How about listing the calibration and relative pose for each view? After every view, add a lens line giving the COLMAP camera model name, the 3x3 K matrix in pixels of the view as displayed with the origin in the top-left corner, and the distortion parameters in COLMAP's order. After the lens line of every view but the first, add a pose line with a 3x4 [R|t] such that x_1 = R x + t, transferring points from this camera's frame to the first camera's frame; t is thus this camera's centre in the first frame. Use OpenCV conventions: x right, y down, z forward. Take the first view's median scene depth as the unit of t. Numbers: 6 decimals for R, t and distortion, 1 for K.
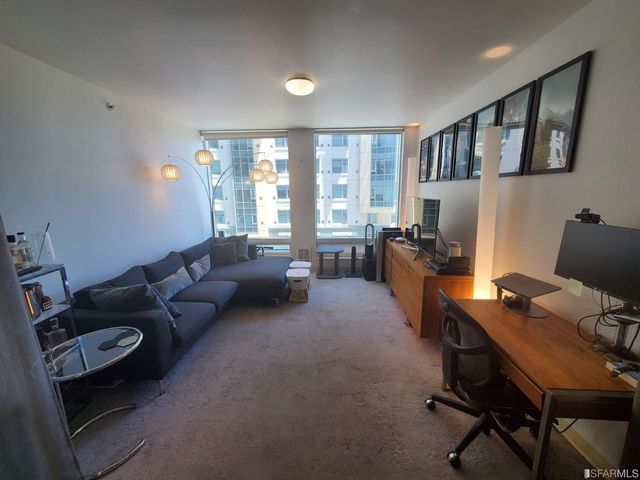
lens RADIAL K [[256.9, 0, 320.0], [0, 256.9, 240.0], [0, 0, 1]] dist [0.000419, -0.000009]
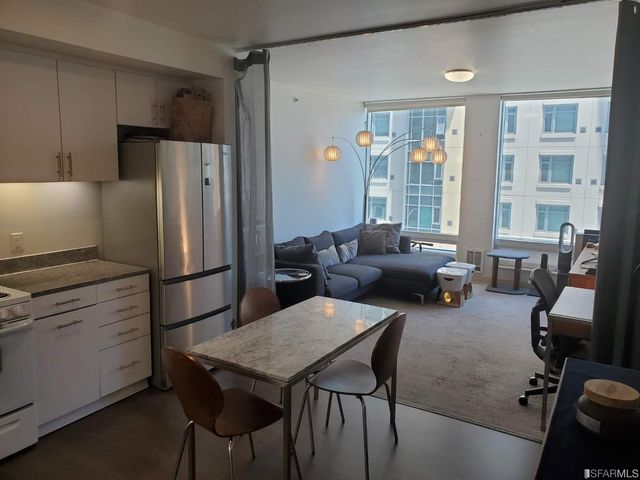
lens RADIAL K [[499.1, 0, 320.0], [0, 499.1, 240.0], [0, 0, 1]] dist [0.130475, -0.001043]
pose [[0.881049, 0.097610, -0.462844, 0.310737], [-0.114450, 0.993394, -0.008365, 0.094652], [0.458970, 0.060342, 0.886400, -0.722268]]
